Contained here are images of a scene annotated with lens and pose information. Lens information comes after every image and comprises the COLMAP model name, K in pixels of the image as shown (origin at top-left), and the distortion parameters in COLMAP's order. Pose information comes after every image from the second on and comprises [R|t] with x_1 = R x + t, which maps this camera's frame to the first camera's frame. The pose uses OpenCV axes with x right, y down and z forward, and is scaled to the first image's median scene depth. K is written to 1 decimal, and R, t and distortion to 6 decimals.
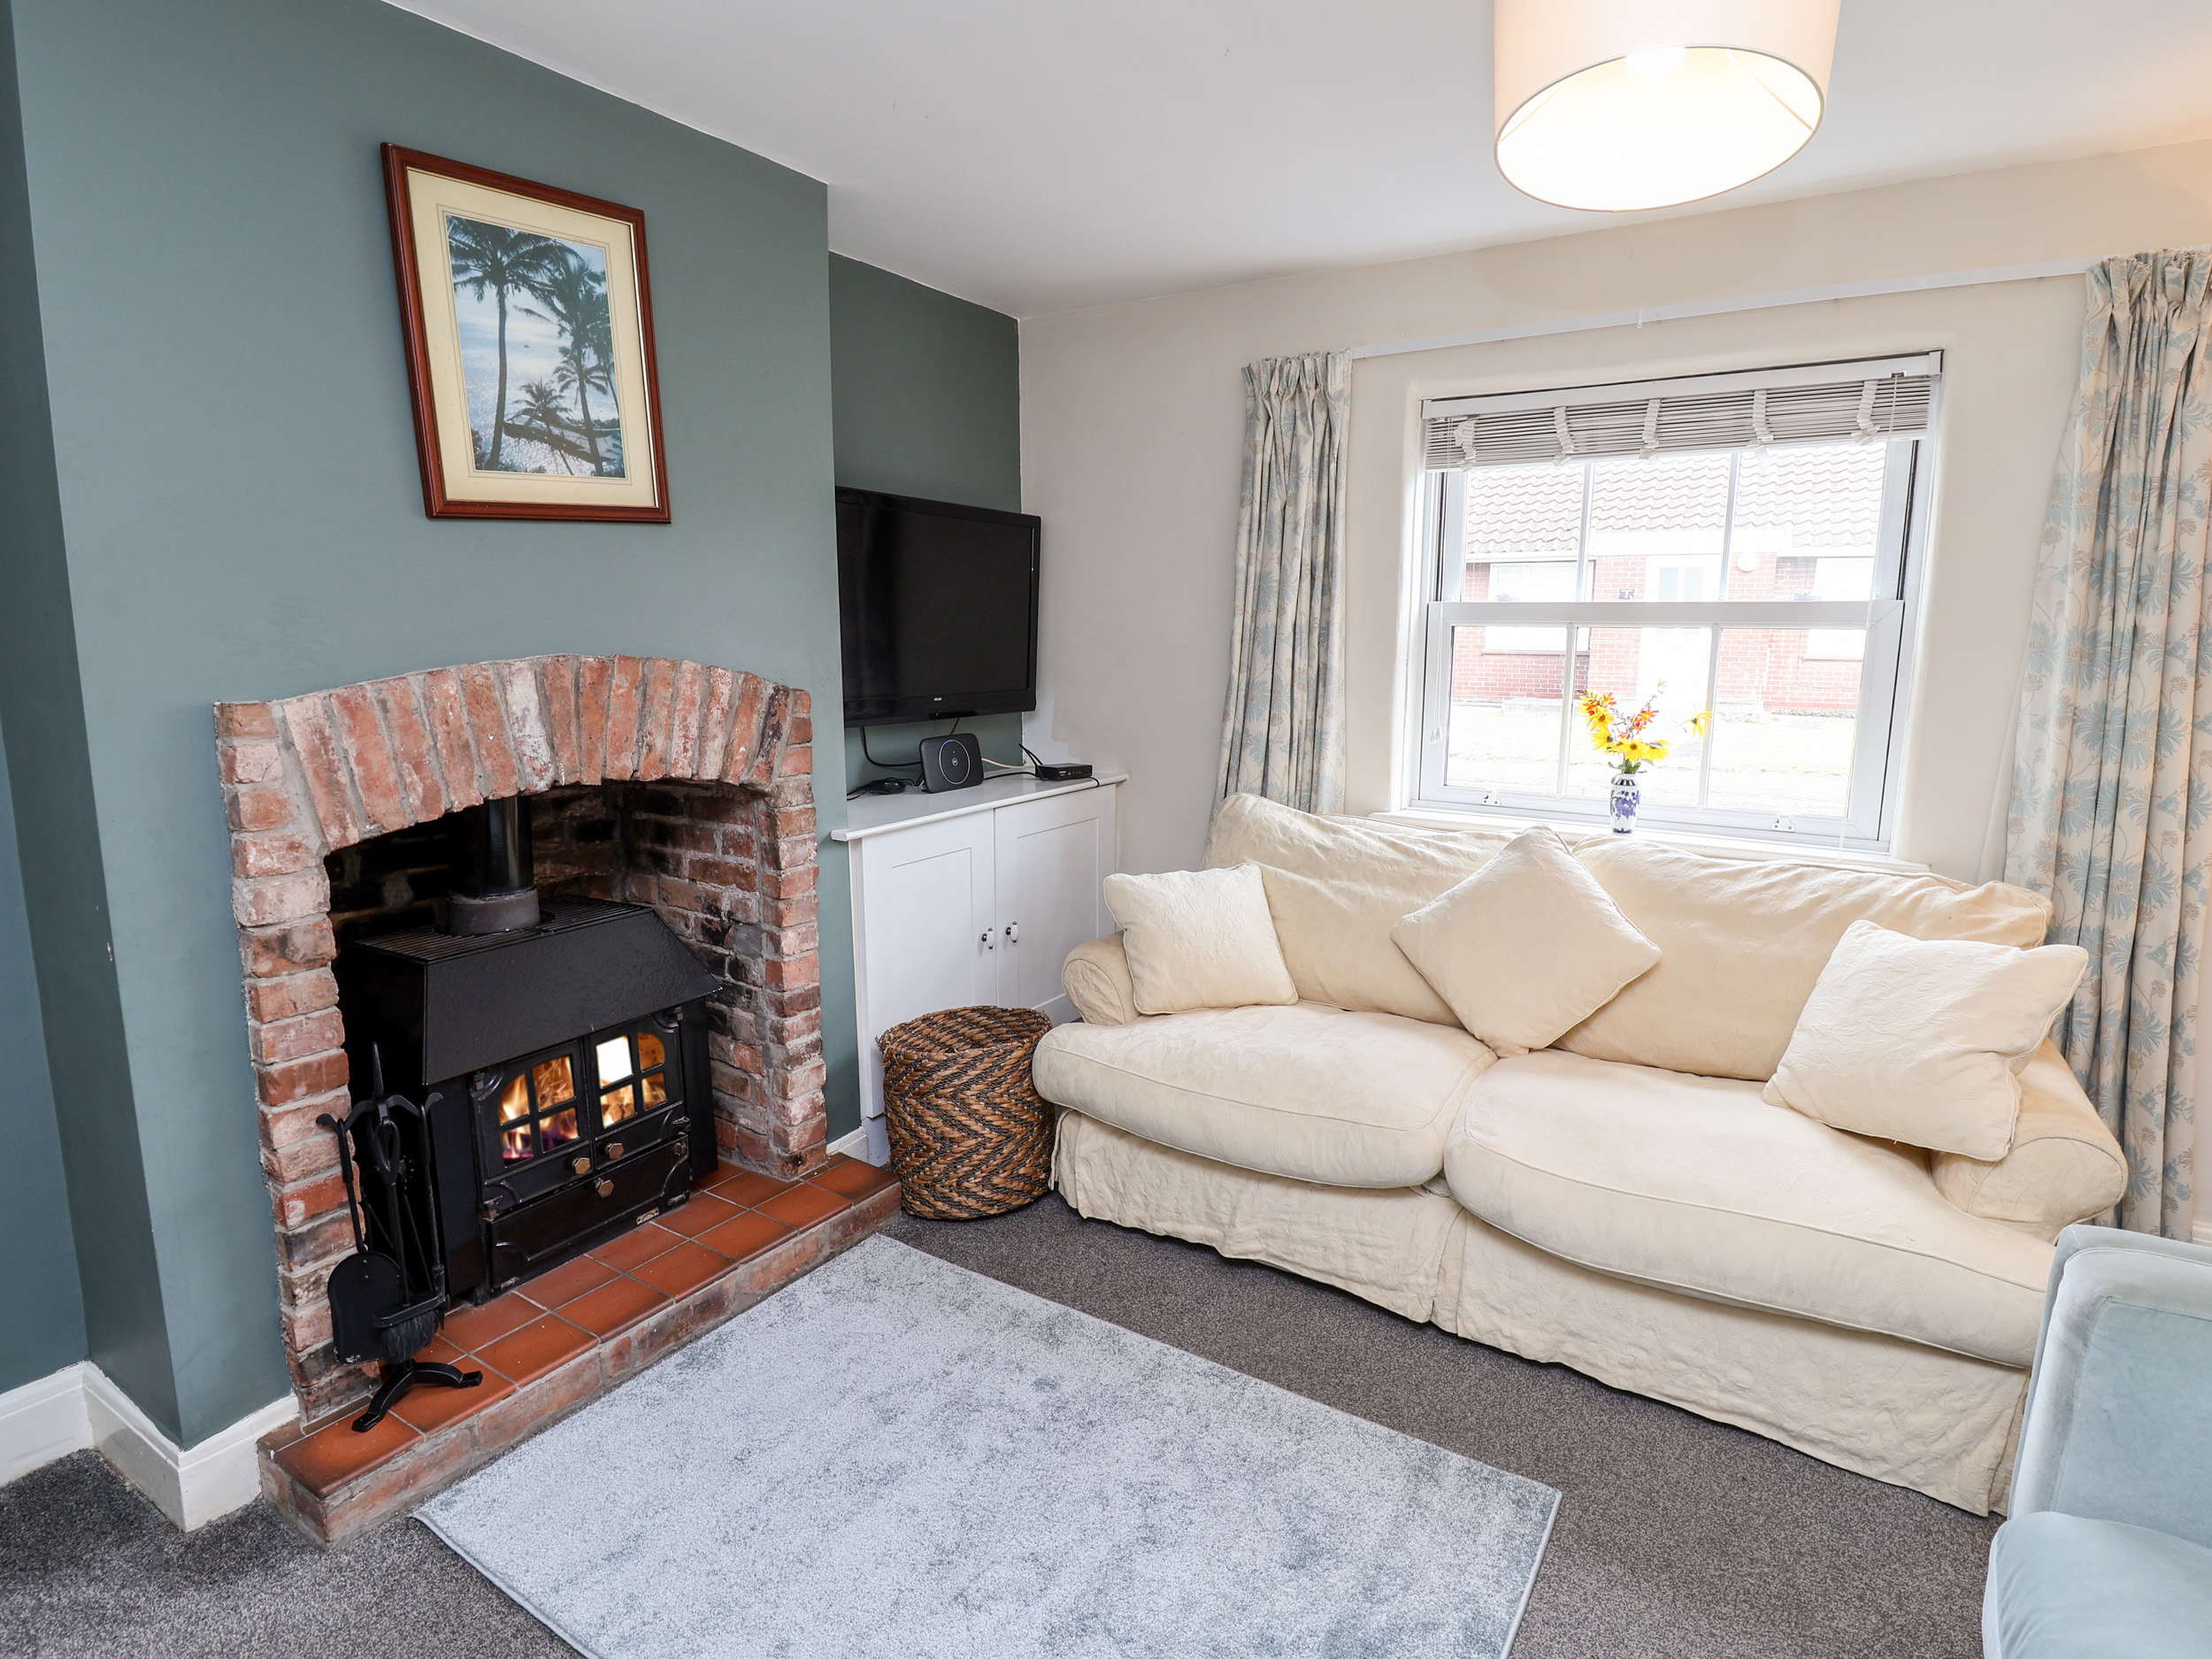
lens RADIAL K [[1162.3, 0, 1116.0], [0, 1162.3, 816.6], [0, 0, 1]] dist [0.001150, -0.014882]
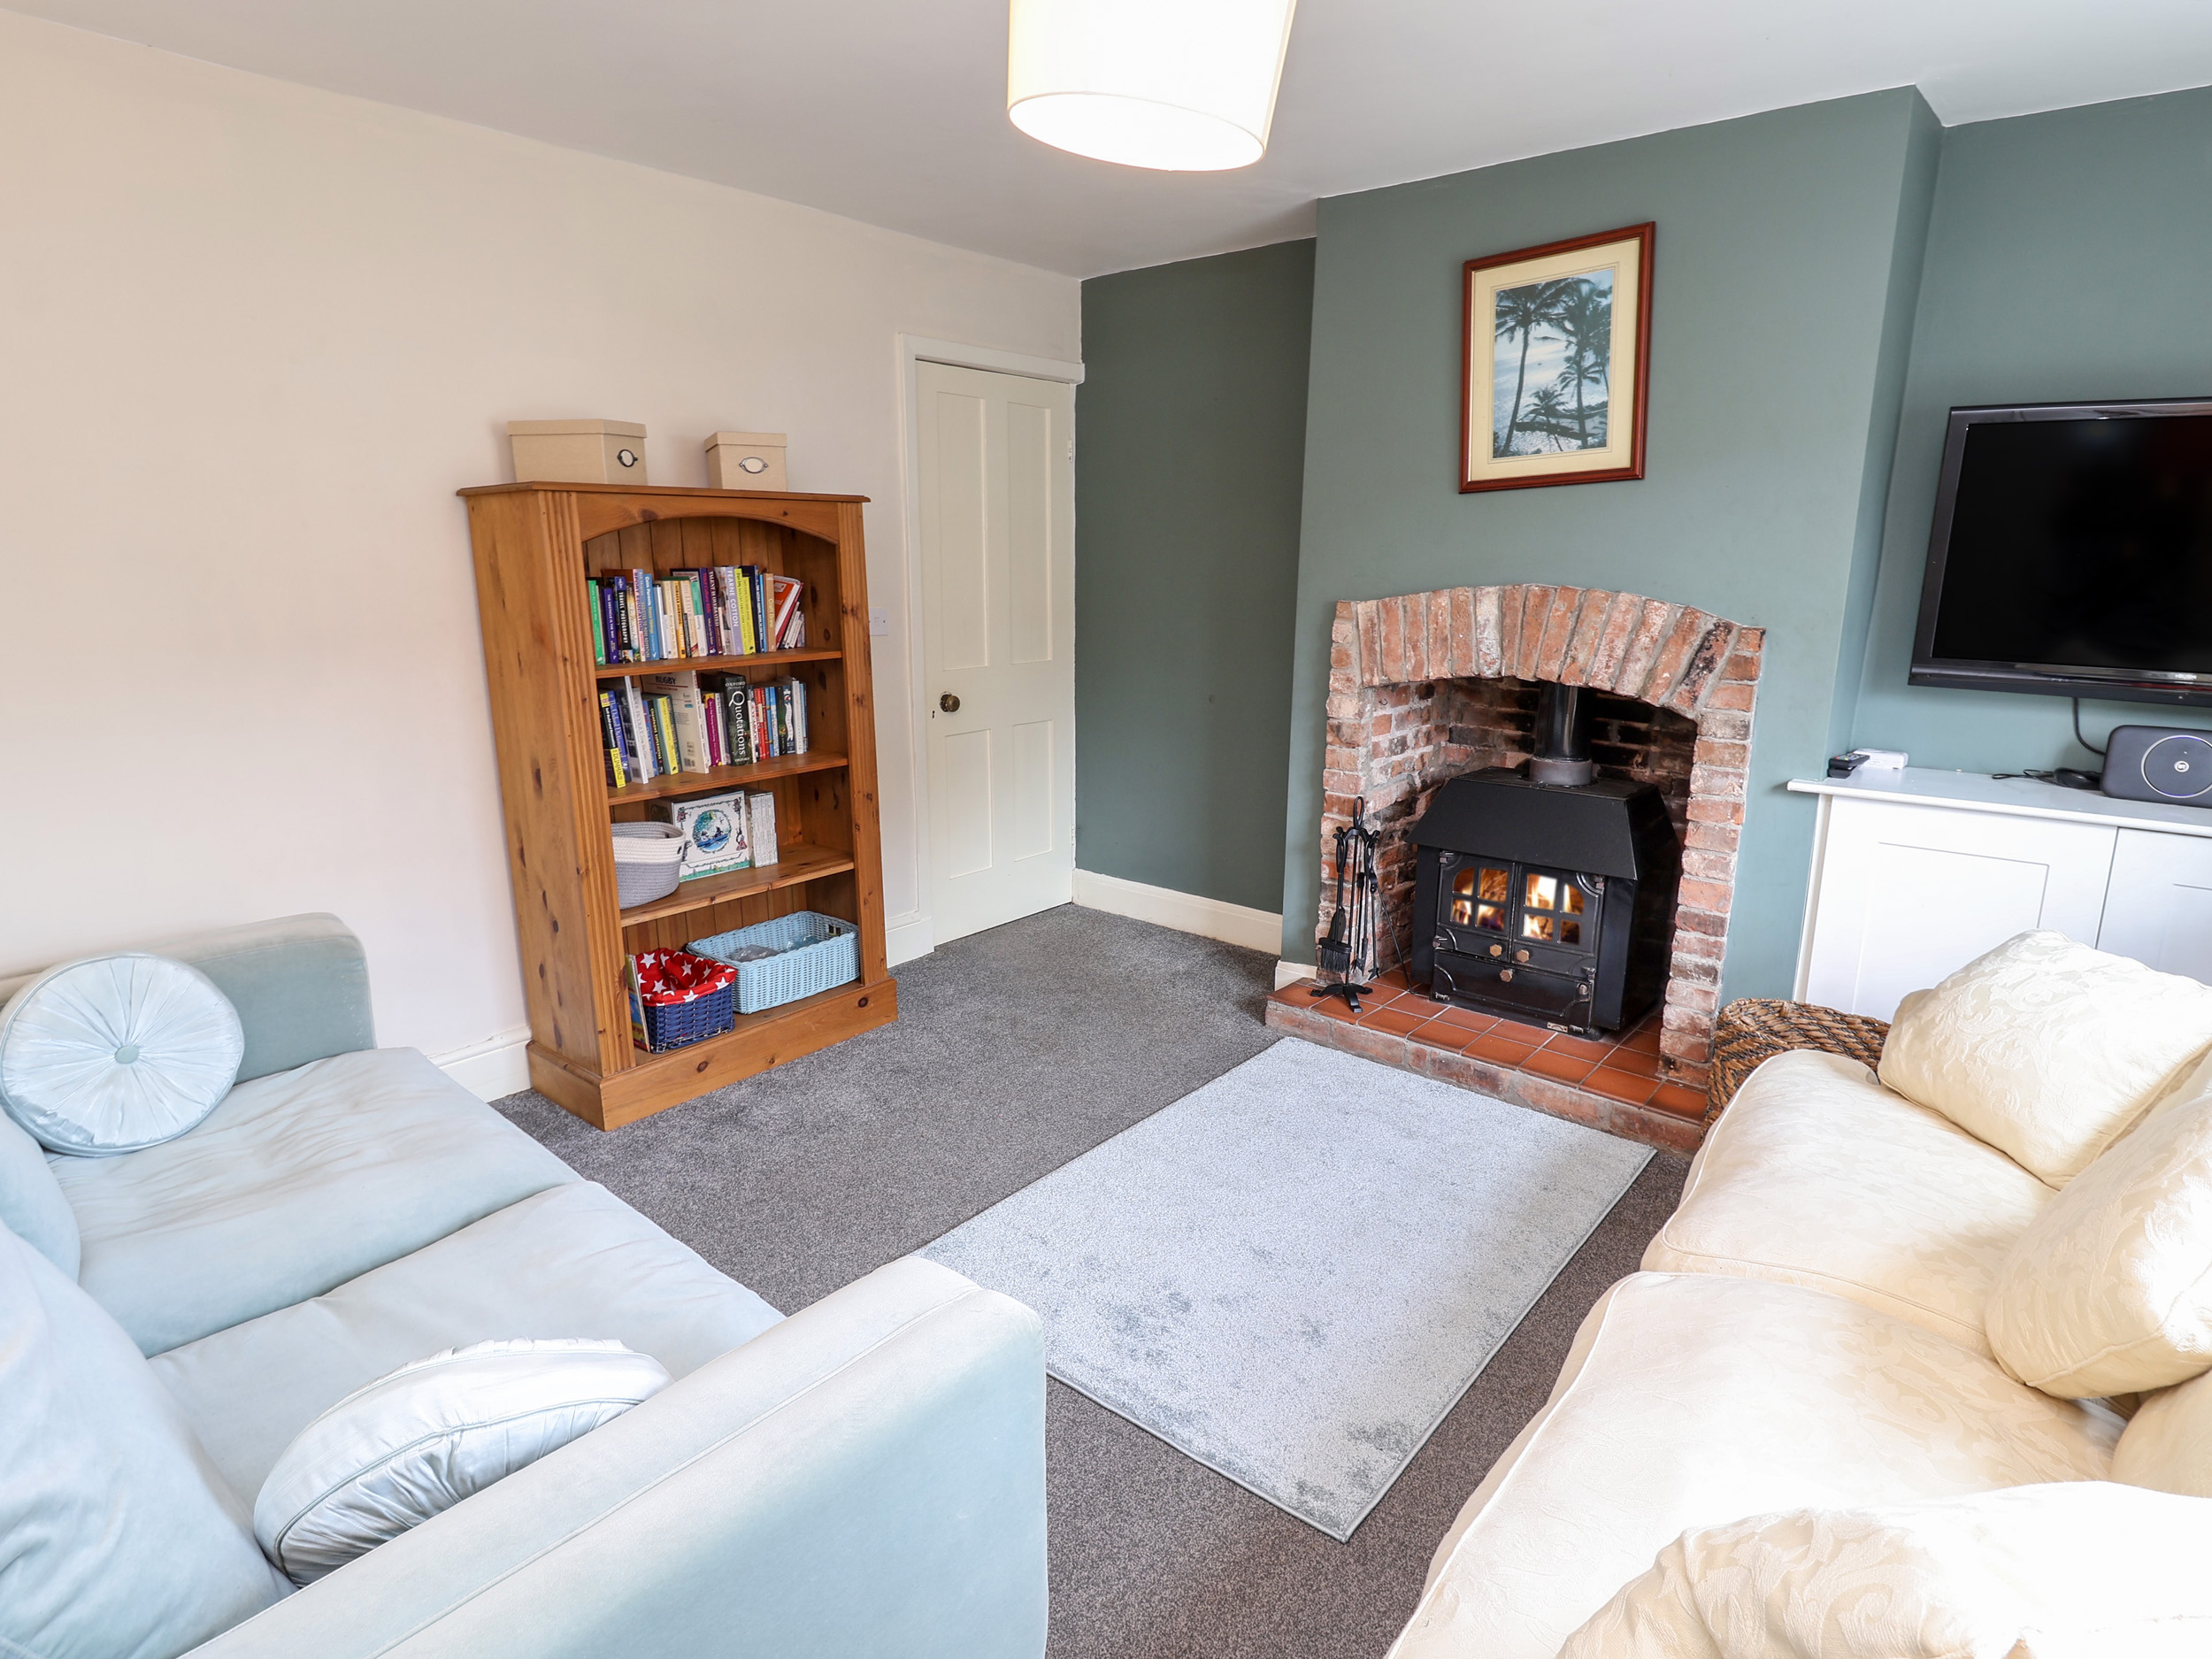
lens RADIAL K [[1162.3, 0, 1116.0], [0, 1162.3, 816.6], [0, 0, 1]] dist [0.001150, -0.014882]
pose [[-0.113233, 0.214889, -0.970052, 0.956453], [-0.170768, 0.957593, 0.232063, -0.106751], [0.978783, 0.191931, -0.071735, 0.640726]]
